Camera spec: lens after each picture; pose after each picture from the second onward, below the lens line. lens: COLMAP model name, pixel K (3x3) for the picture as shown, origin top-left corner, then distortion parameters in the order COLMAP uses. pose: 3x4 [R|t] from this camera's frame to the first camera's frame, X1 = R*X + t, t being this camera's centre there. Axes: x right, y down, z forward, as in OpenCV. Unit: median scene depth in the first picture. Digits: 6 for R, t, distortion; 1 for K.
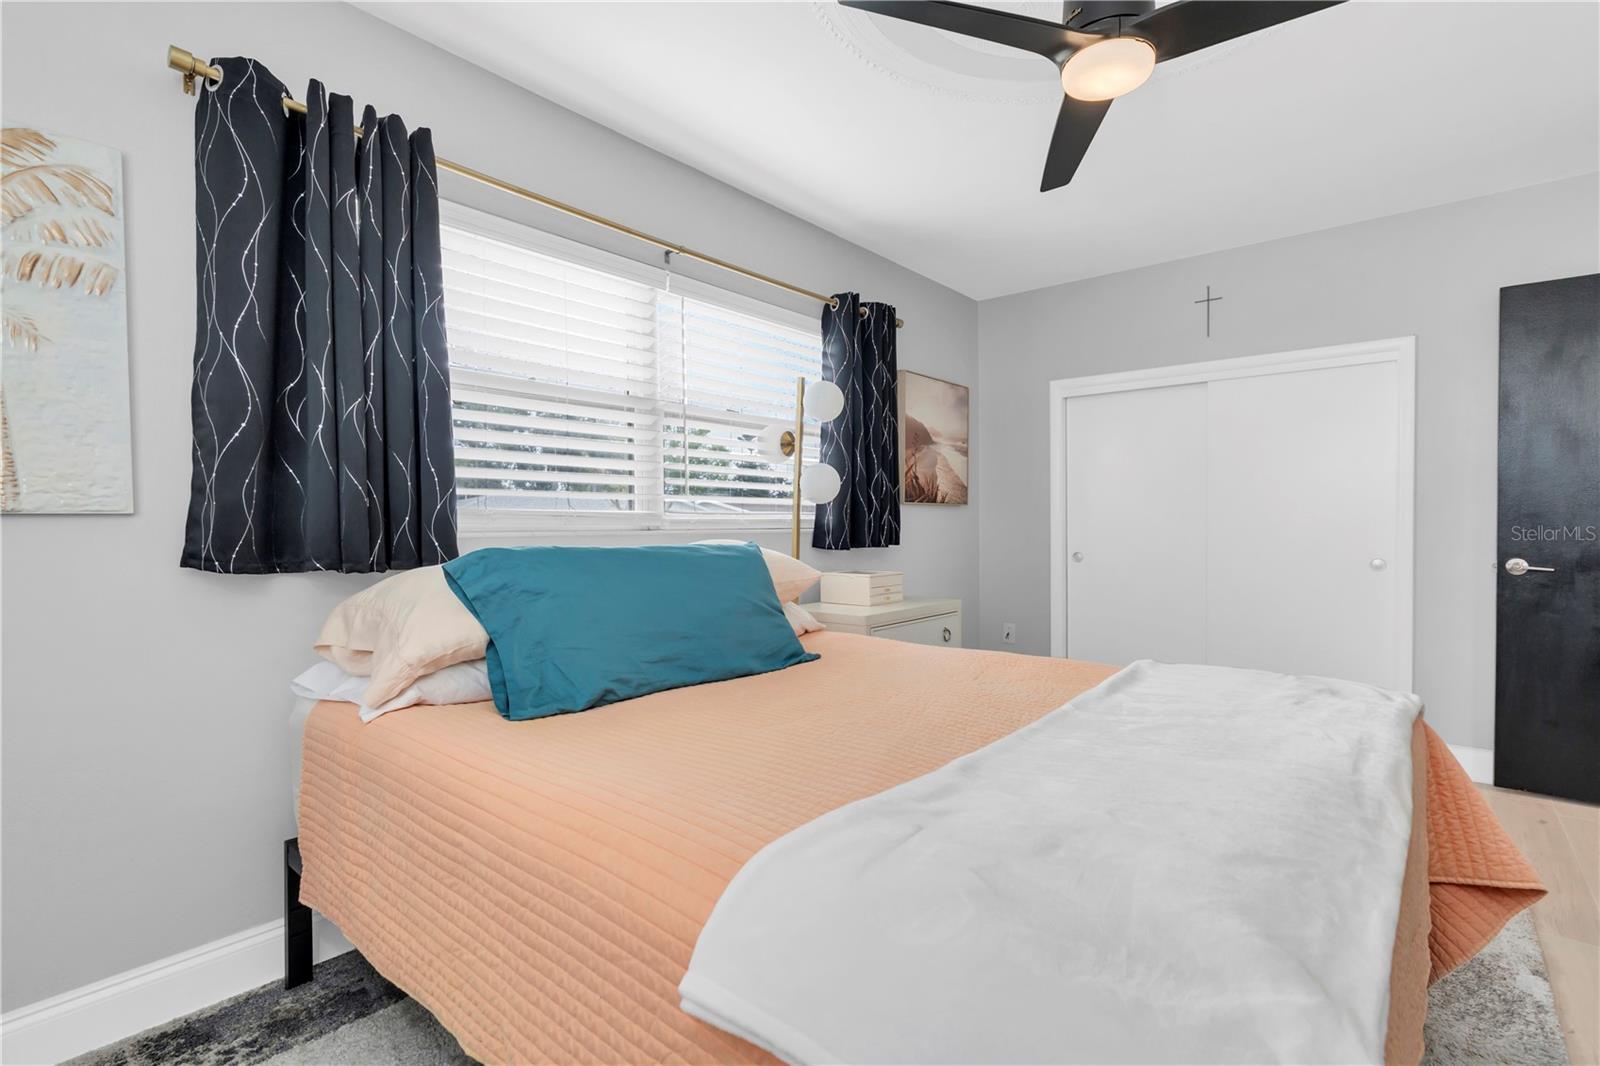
lens RADIAL K [[734.1, 0, 794.8], [0, 734.1, 519.3], [0, 0, 1]] dist [-0.002100, -0.000117]
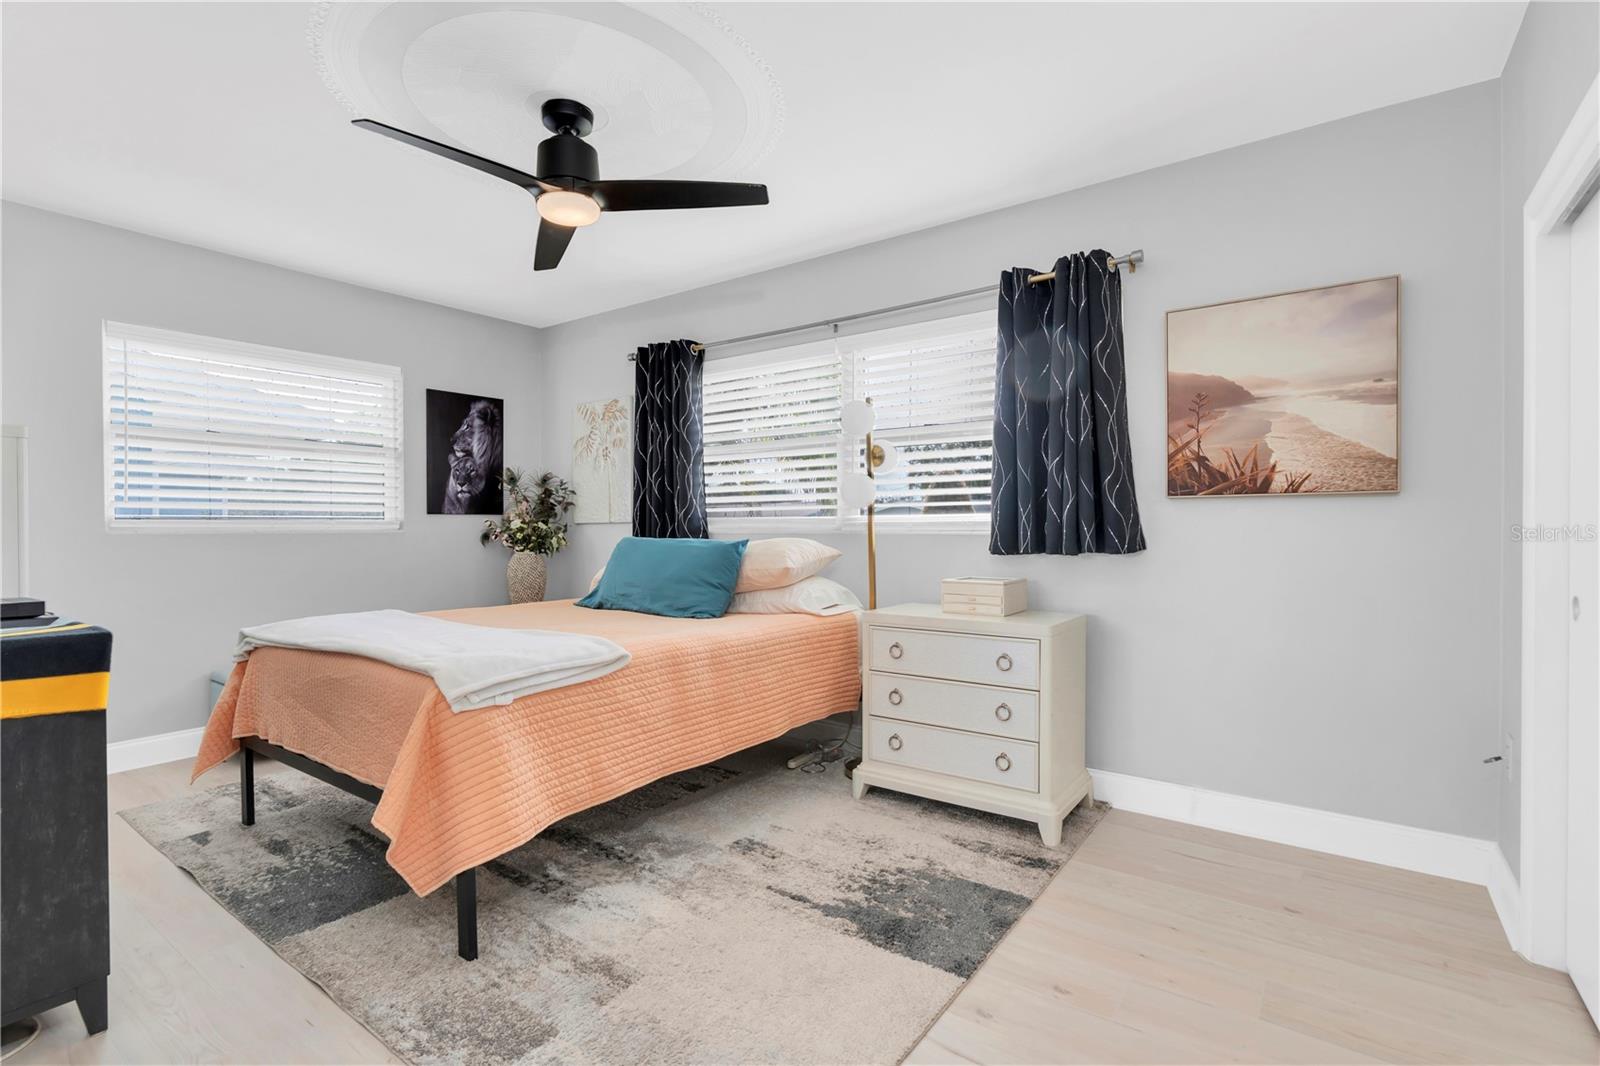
lens RADIAL K [[747.5, 0, 800.2], [0, 747.5, 538.3], [0, 0, 1]] dist [-0.002285, -0.000119]
pose [[0.094716, 0.008326, -0.995469, 0.817367], [-0.000456, 0.999965, 0.008321, 0.012113], [0.995504, -0.000334, 0.094717, 0.551416]]
